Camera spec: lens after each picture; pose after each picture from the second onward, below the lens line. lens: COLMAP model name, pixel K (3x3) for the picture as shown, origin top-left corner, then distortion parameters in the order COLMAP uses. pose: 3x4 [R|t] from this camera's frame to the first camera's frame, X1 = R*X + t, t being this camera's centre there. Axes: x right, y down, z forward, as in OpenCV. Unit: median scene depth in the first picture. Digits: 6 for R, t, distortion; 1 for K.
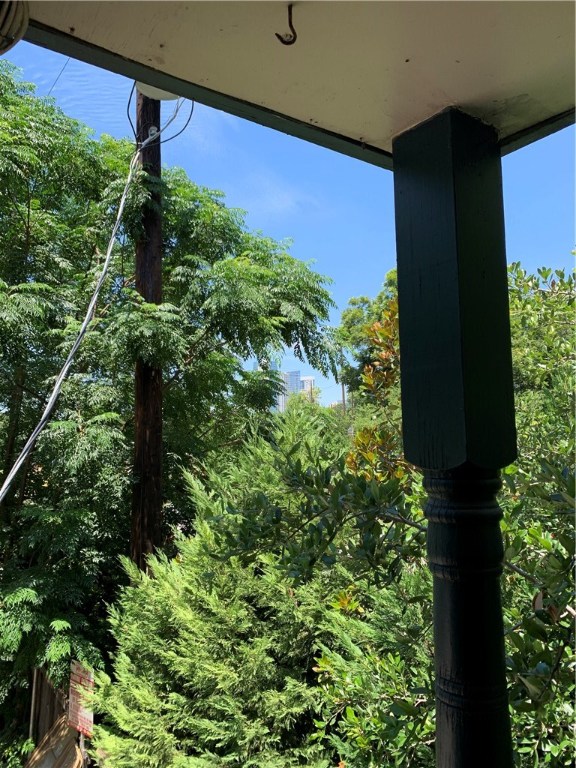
lens RADIAL K [[587.4, 0, 287.7], [0, 587.4, 382.8], [0, 0, 1]] dist [0.006441, -0.013163]
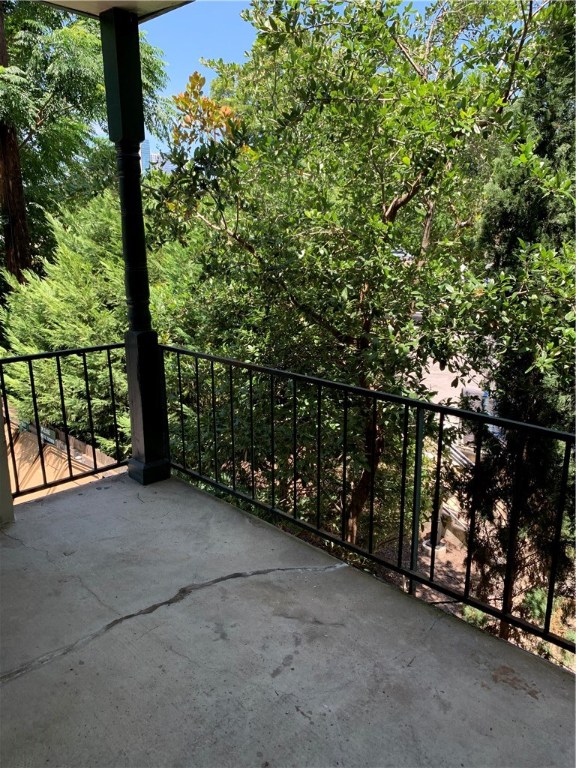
lens RADIAL K [[587.4, 0, 290.1], [0, 587.4, 385.0], [0, 0, 1]] dist [0.006441, -0.013163]
pose [[0.979090, -0.040487, 0.199360, 0.072188], [-0.031560, 0.937900, 0.345467, 0.036644], [-0.200966, -0.344535, 0.917011, -0.387645]]
